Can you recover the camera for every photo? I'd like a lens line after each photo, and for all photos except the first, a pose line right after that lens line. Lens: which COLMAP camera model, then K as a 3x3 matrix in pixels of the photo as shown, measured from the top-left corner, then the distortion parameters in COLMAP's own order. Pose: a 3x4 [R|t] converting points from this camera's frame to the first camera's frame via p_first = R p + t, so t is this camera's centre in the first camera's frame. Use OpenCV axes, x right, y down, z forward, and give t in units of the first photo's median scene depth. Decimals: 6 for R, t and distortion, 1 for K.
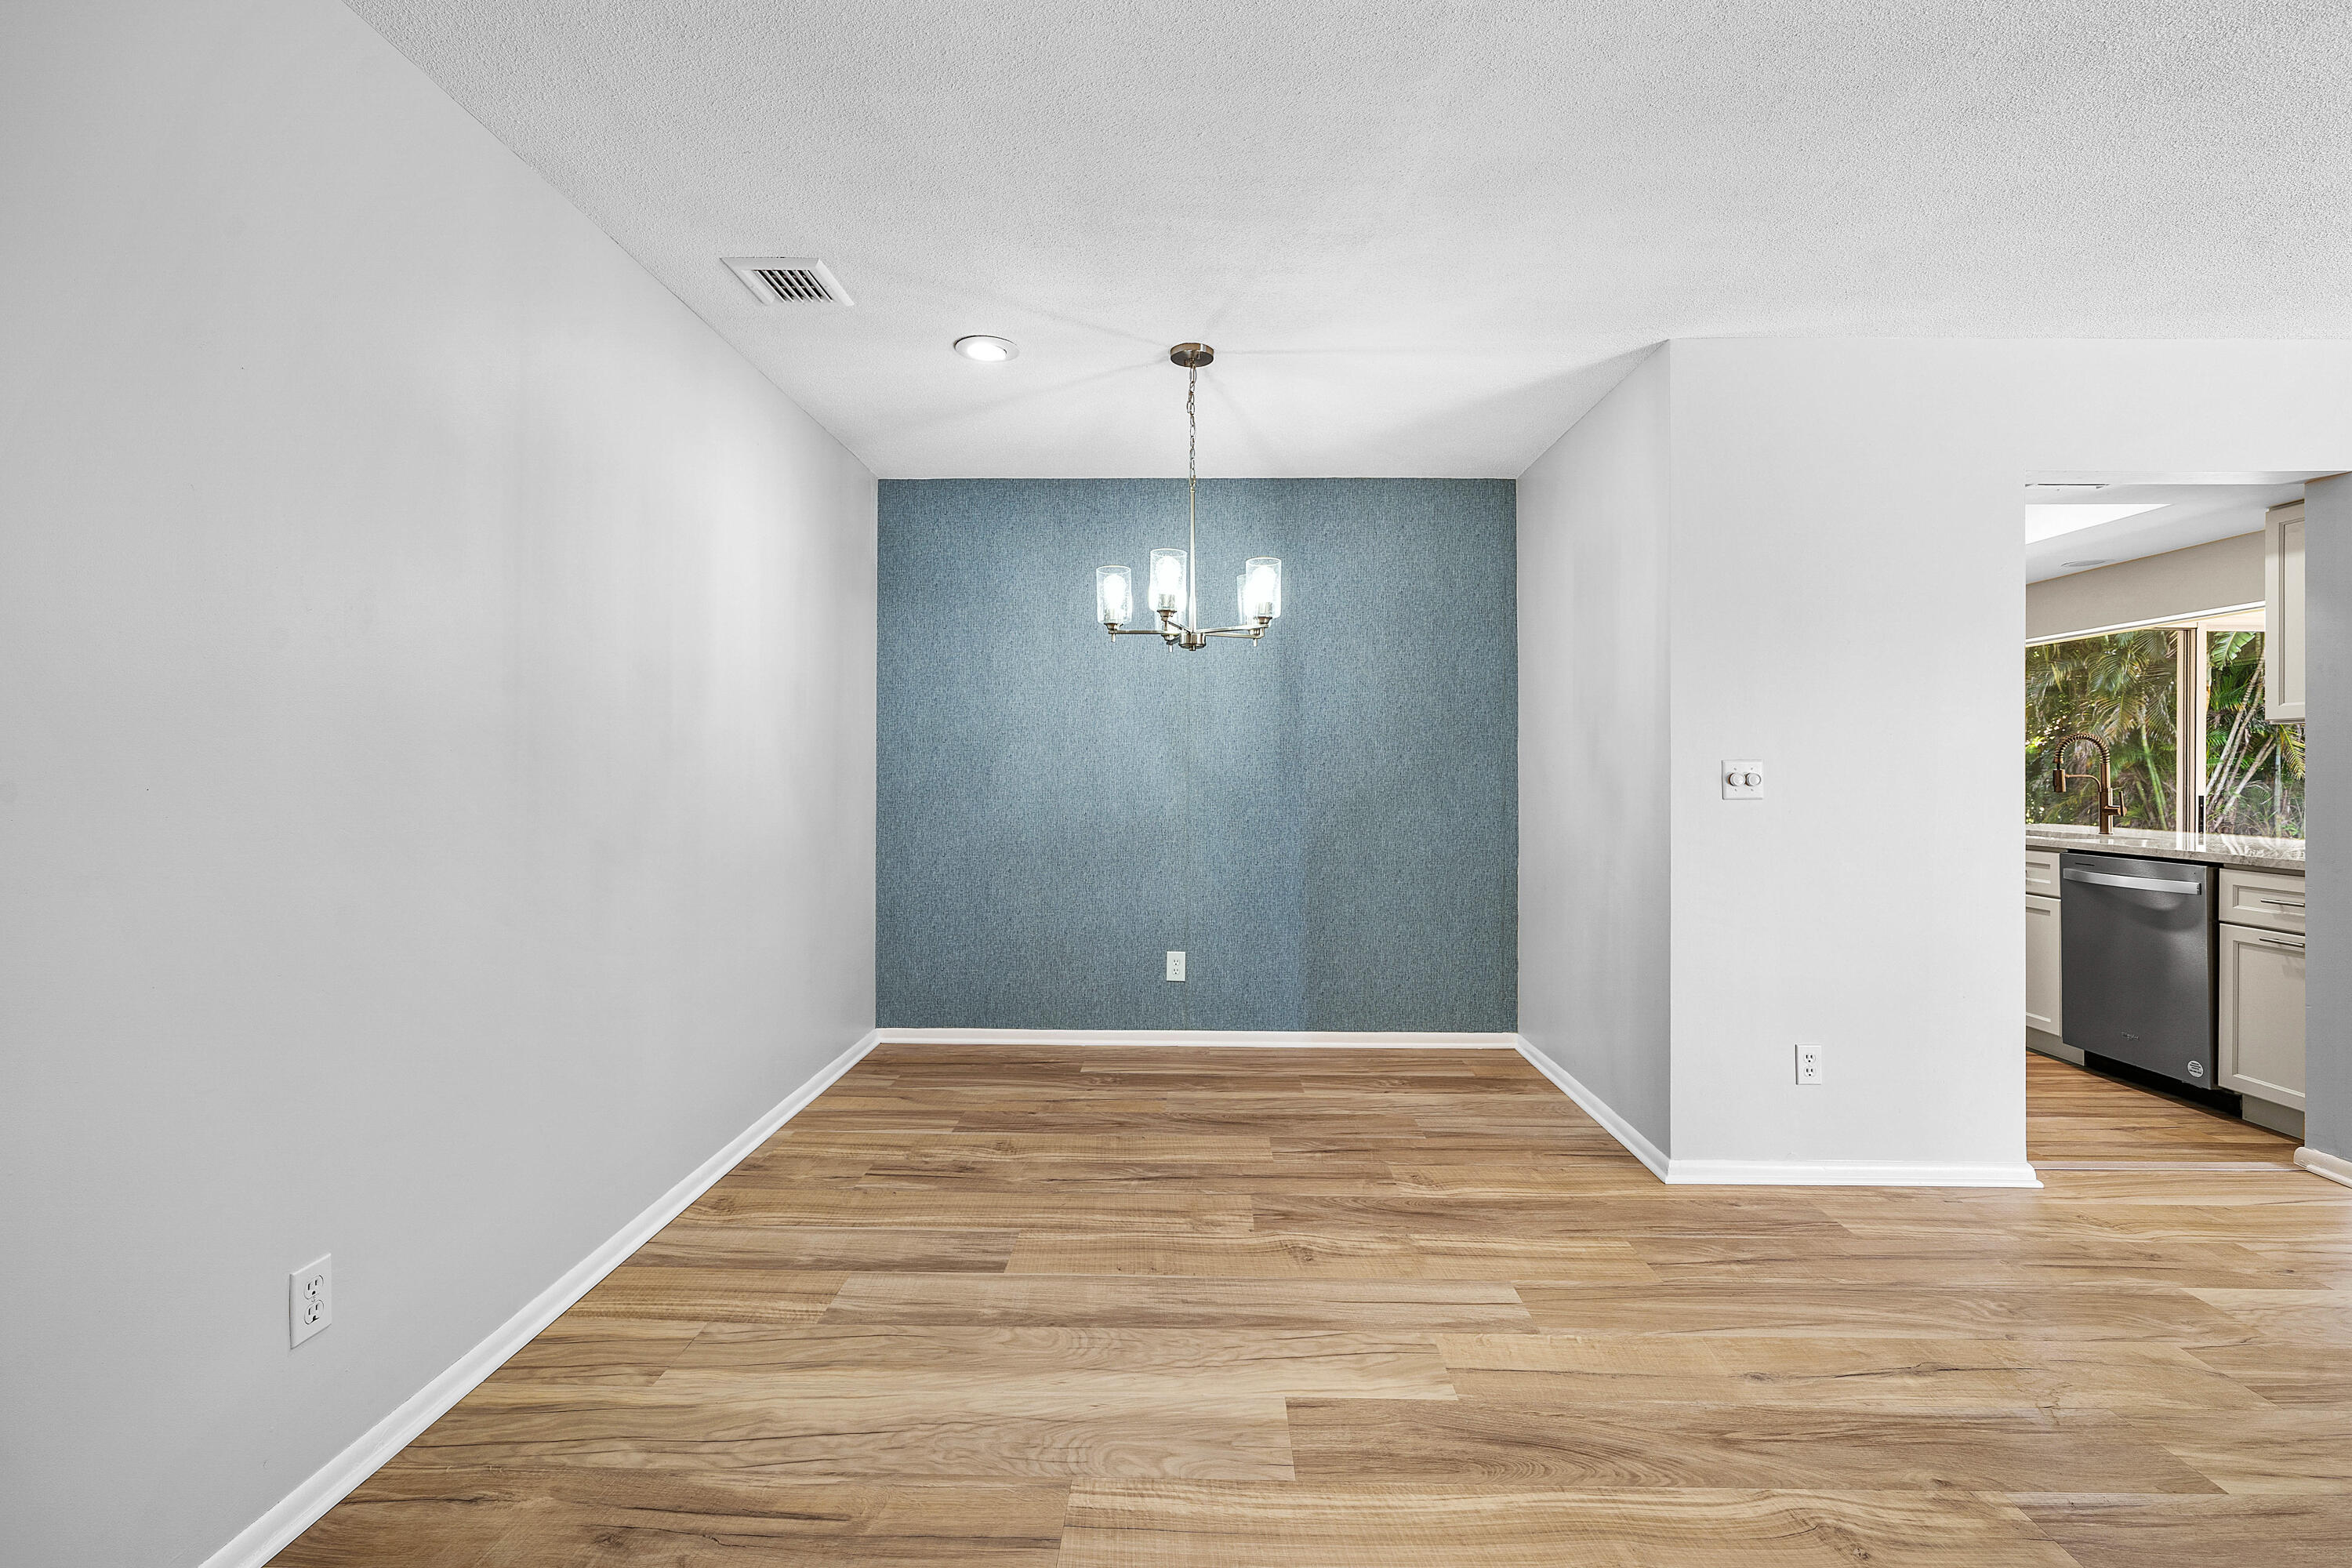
lens RADIAL K [[991.2, 0, 1211.9], [0, 991.2, 766.4], [0, 0, 1]] dist [0.001075, 0.000165]
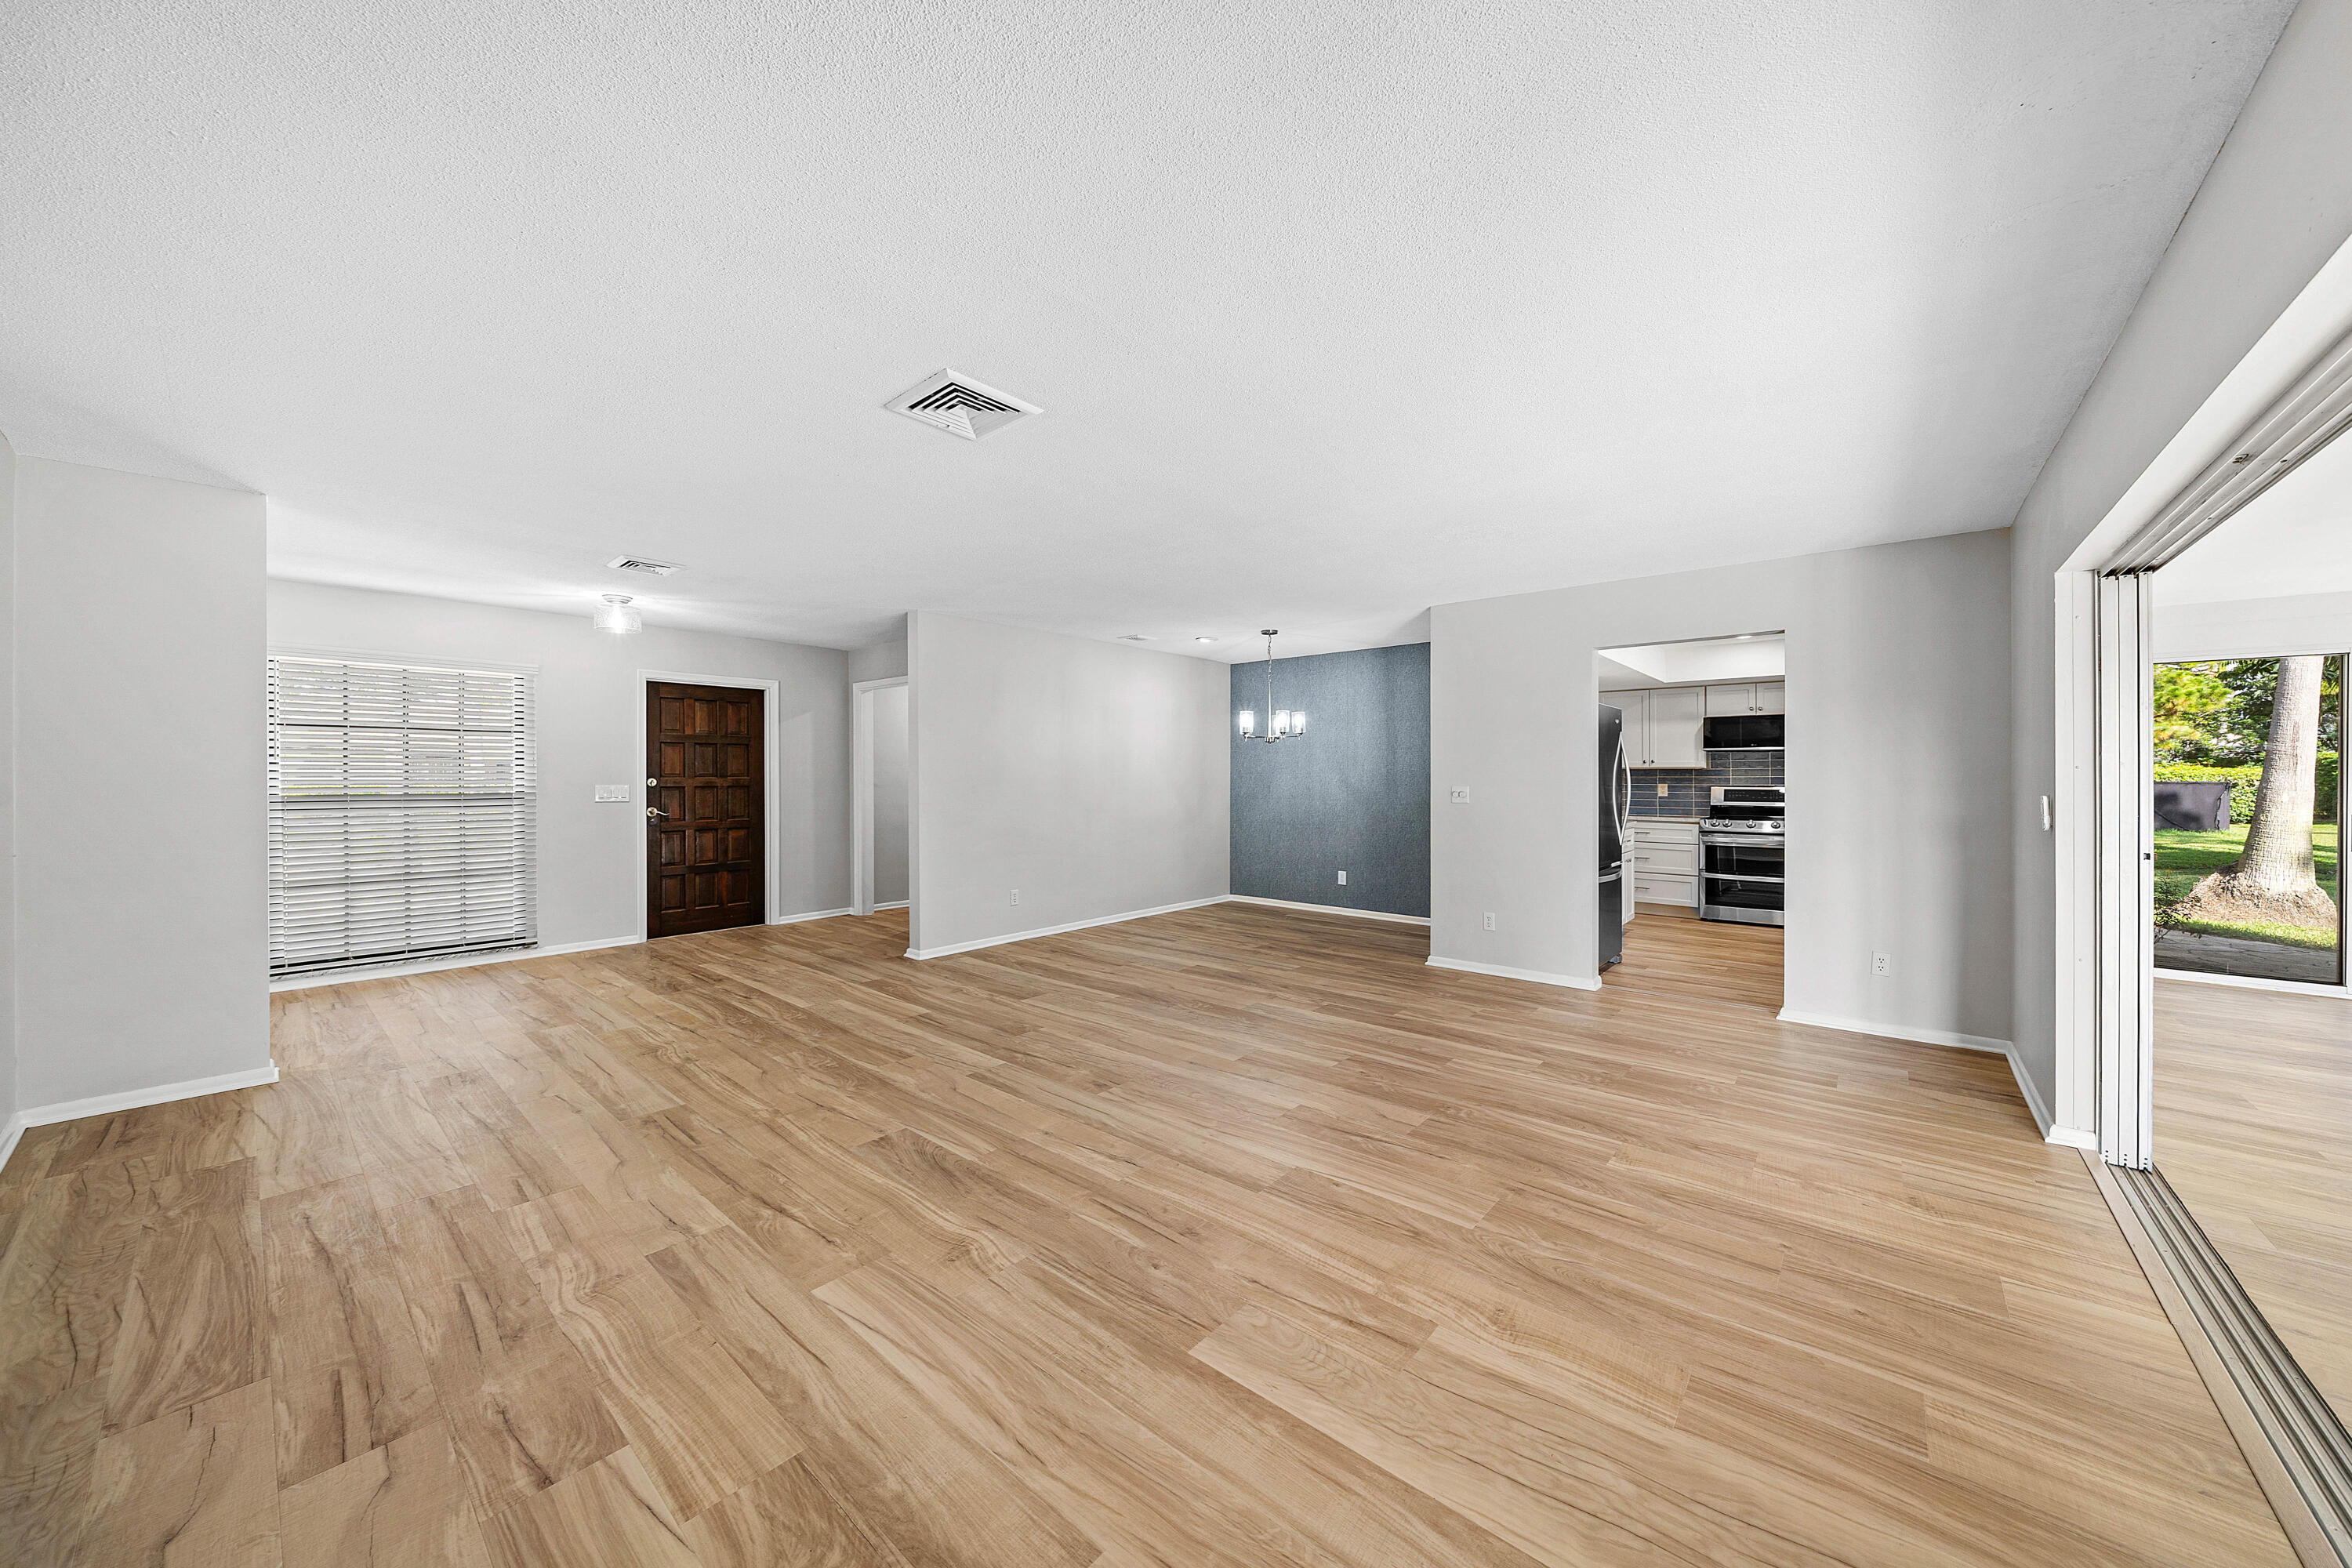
lens RADIAL K [[826.0, 0, 1179.9], [0, 826.0, 737.6], [0, 0, 1]] dist [-0.011090, 0.000108]
pose [[0.752340, -0.033734, -0.657911, 1.136497], [0.003011, 0.998854, -0.047772, -0.021495], [0.658768, 0.033960, 0.751579, -0.744097]]
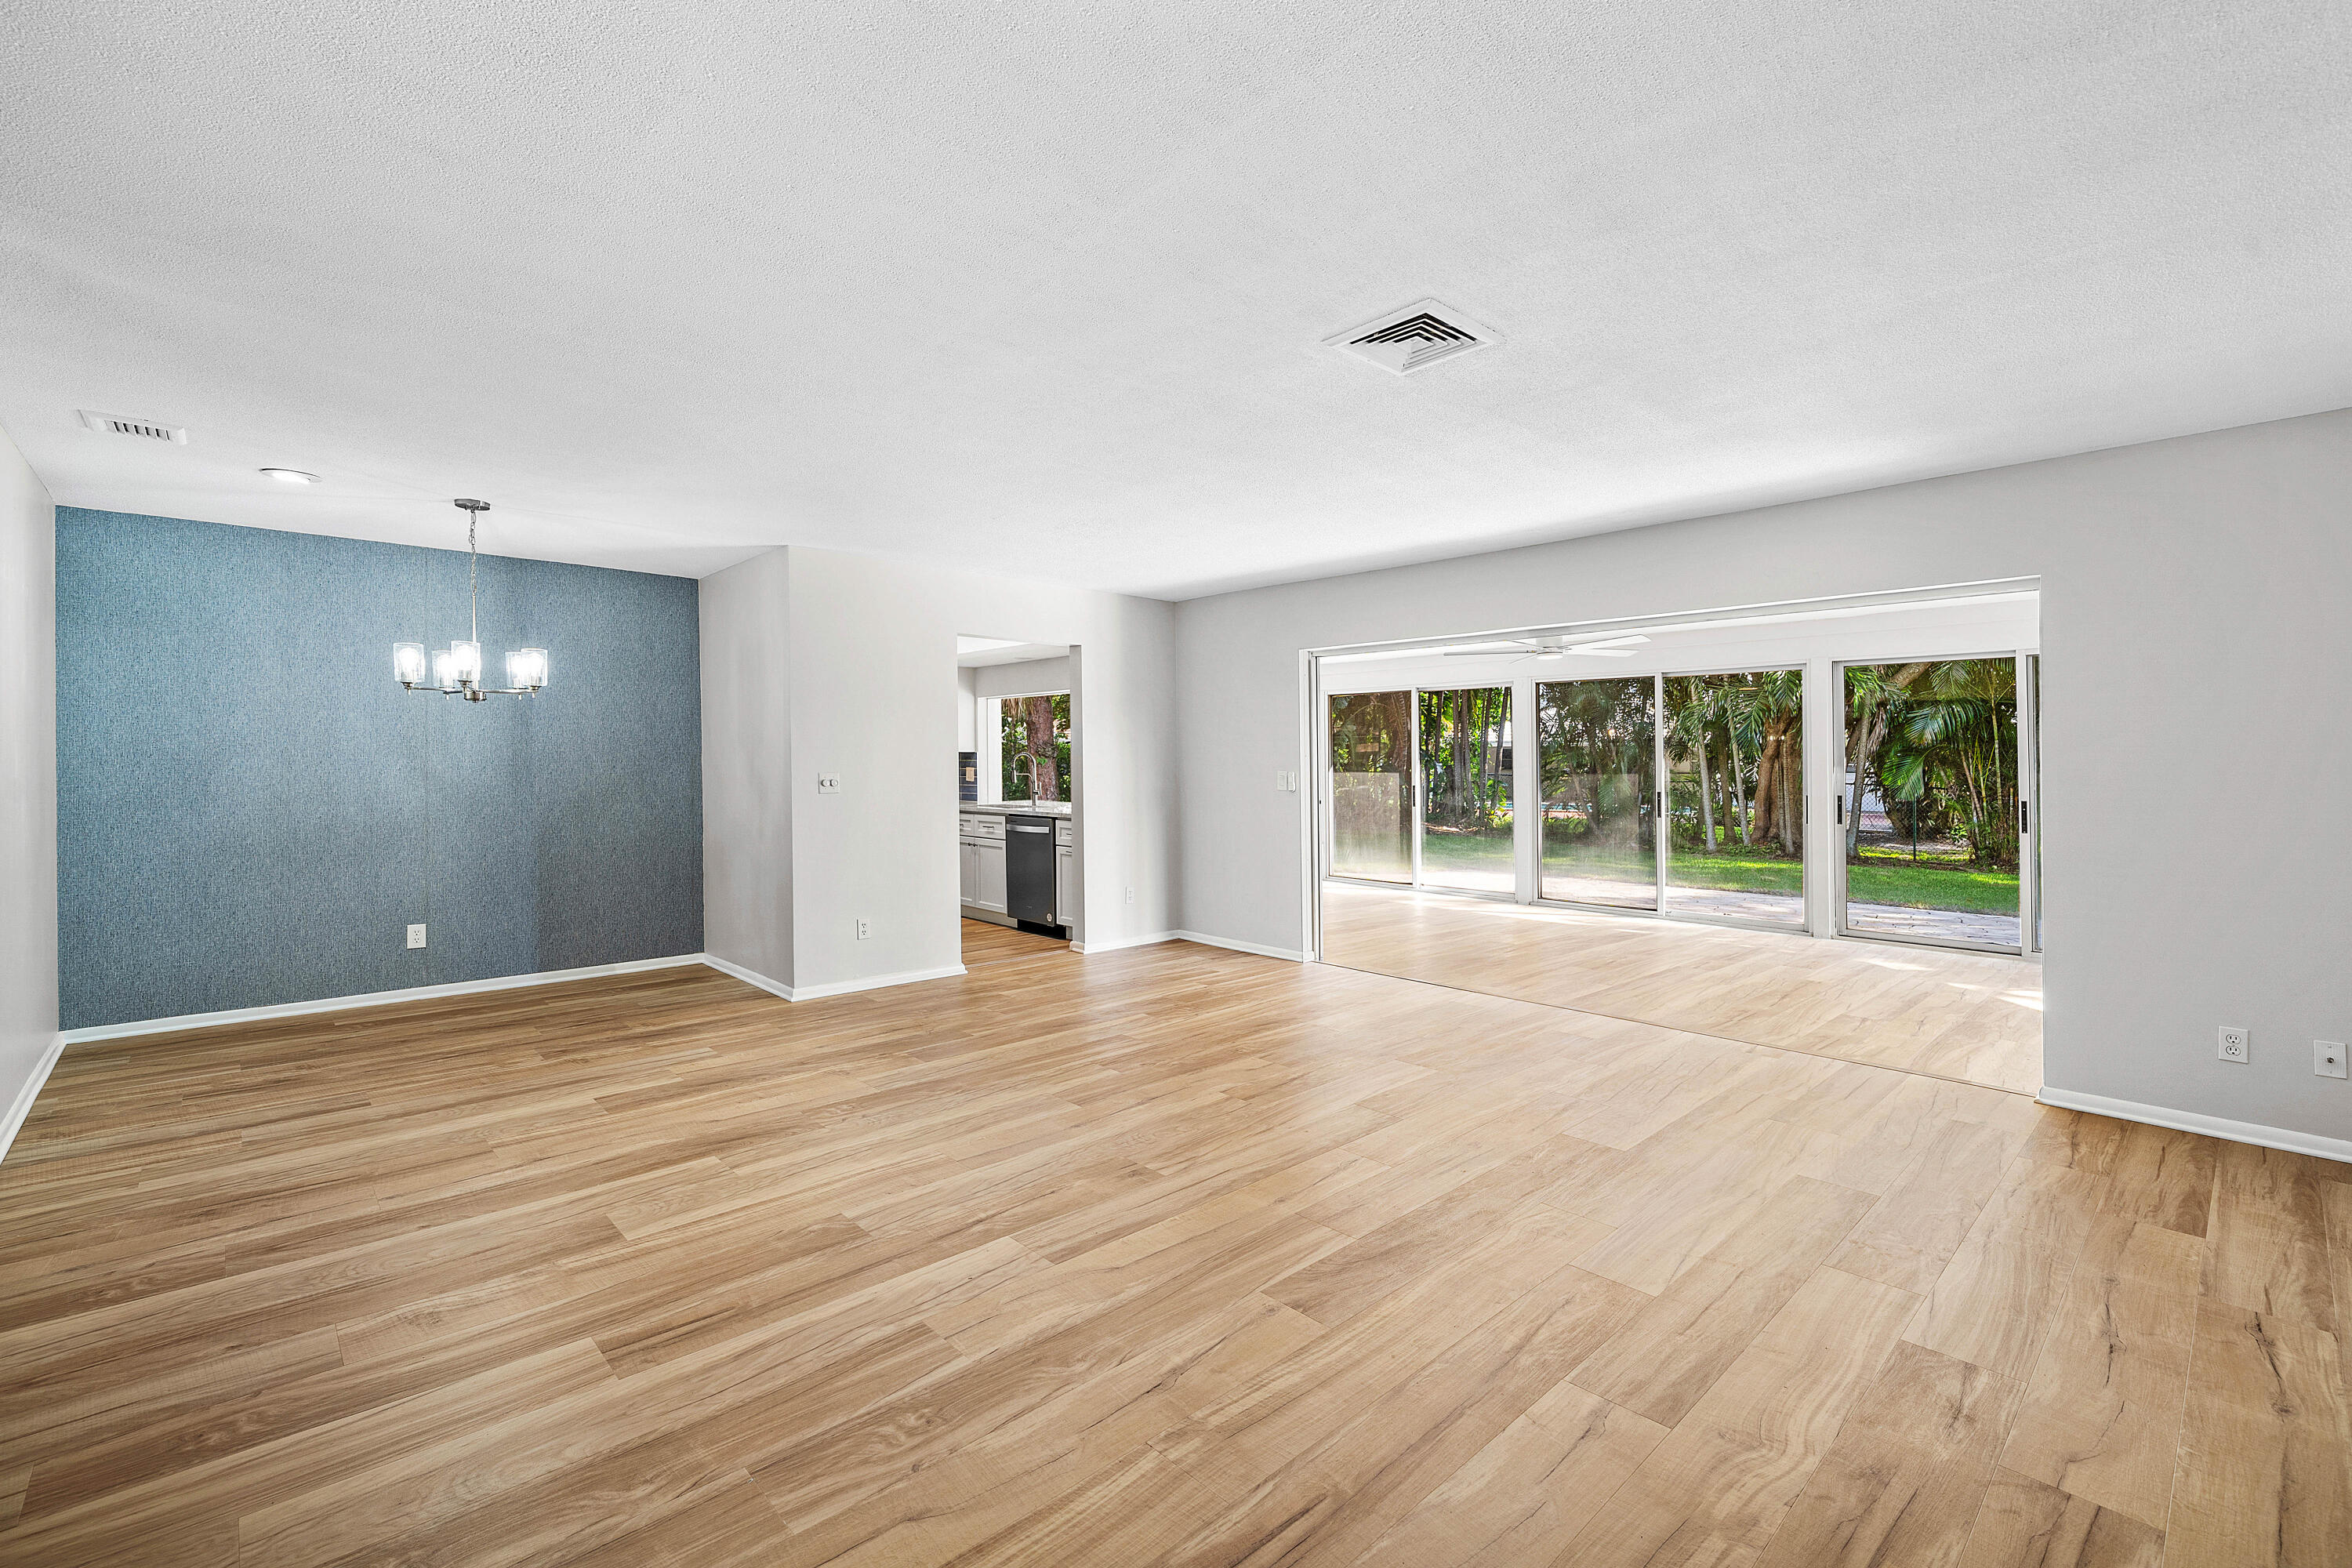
lens RADIAL K [[1022.2, 0, 1176.0], [0, 1022.2, 784.0], [0, 0, 1]] dist [-0.001635, -0.000329]
pose [[0.735660, -0.019303, 0.677076, -0.256236], [-0.000686, 0.999572, 0.029242, -0.036072], [-0.677350, -0.021977, 0.735332, -0.755158]]
